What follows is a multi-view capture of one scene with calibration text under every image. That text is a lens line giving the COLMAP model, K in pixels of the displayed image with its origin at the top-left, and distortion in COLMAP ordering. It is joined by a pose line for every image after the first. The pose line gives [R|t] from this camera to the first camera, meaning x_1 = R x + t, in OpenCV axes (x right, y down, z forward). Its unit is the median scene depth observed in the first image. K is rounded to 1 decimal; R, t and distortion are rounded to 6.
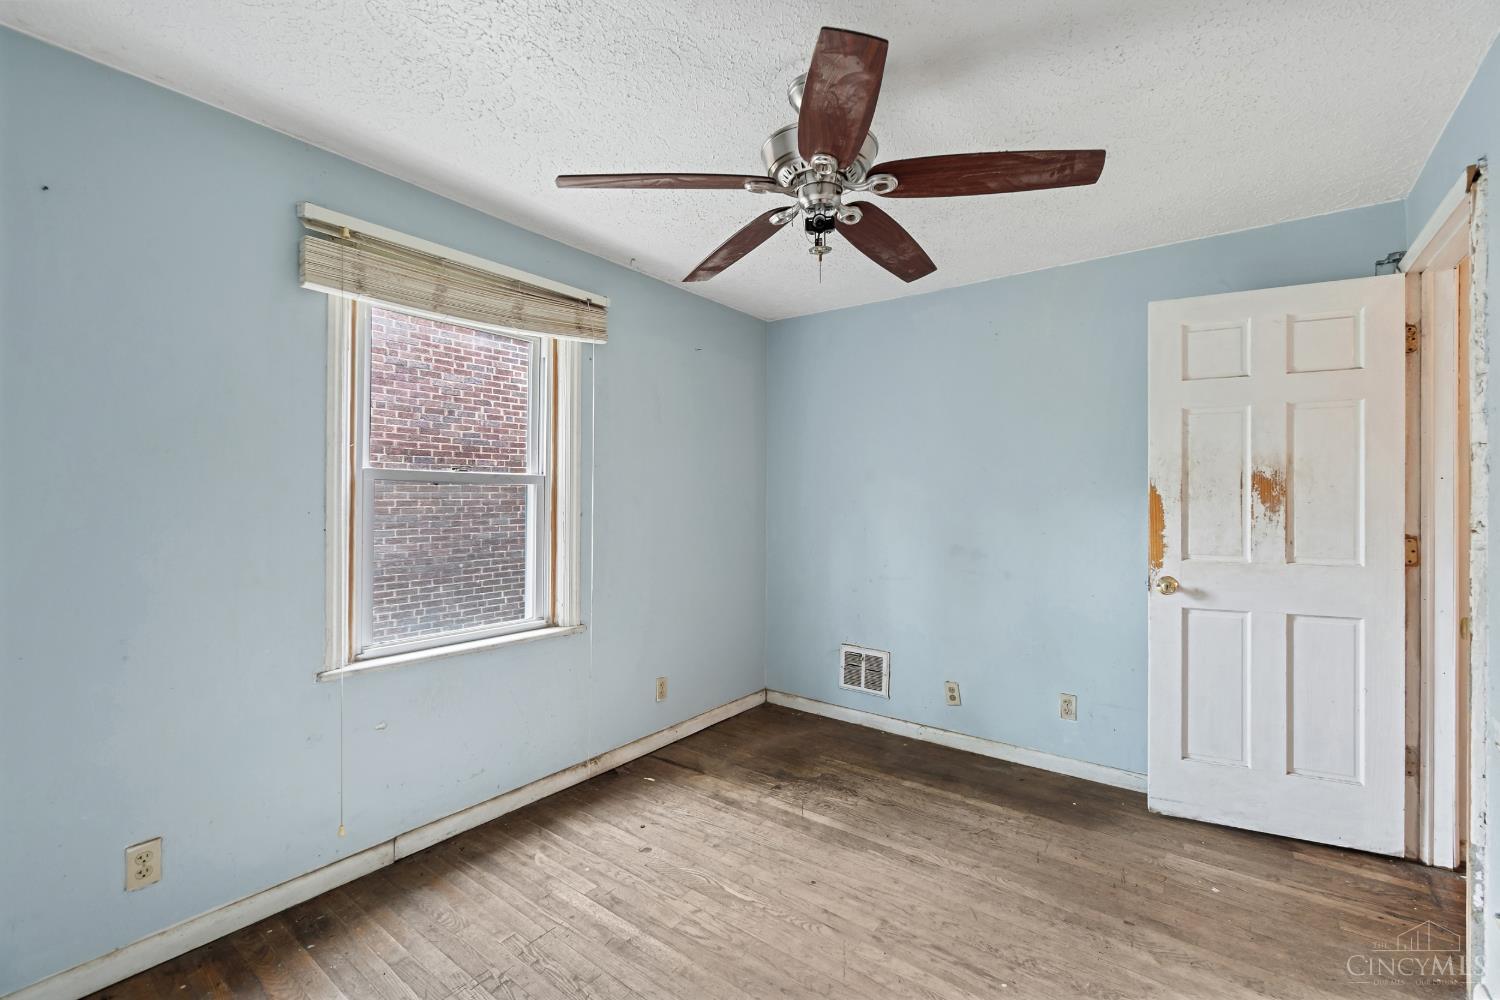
lens RADIAL K [[649.1, 0, 746.6], [0, 649.1, 498.8], [0, 0, 1]] dist [0.000188, 0.000661]
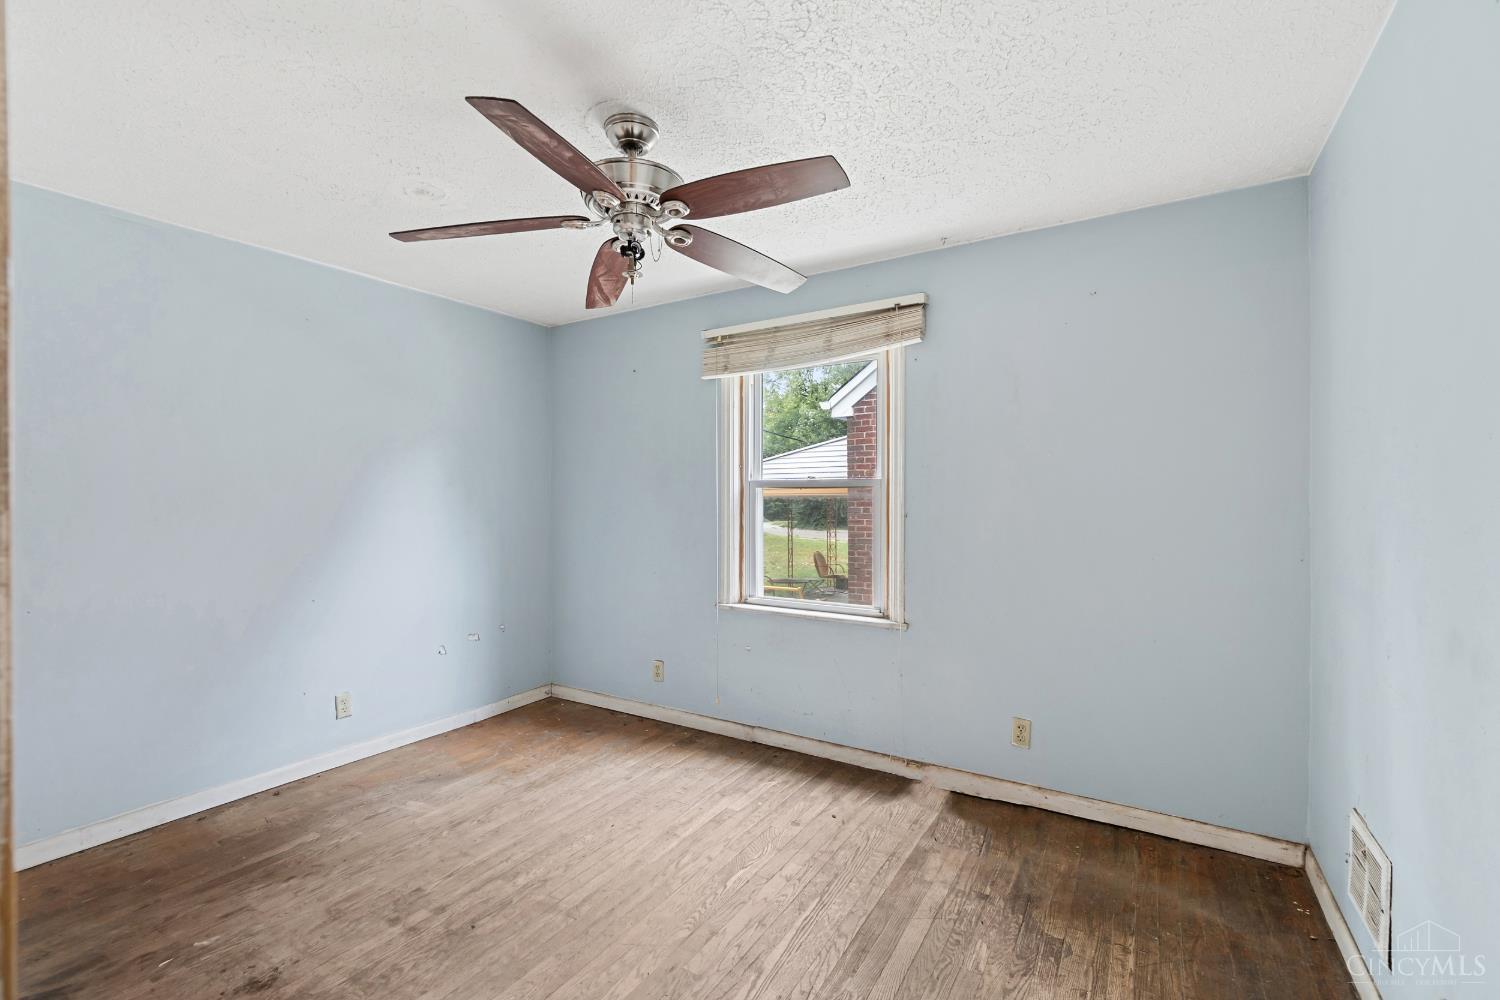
lens RADIAL K [[649.1, 0, 746.3], [0, 649.1, 499.2], [0, 0, 1]] dist [0.000188, 0.000661]
pose [[0.085973, -0.000785, -0.996297, 0.838103], [0.002231, 0.999997, -0.000595, -0.001240], [0.996295, -0.002172, 0.085975, 0.752558]]
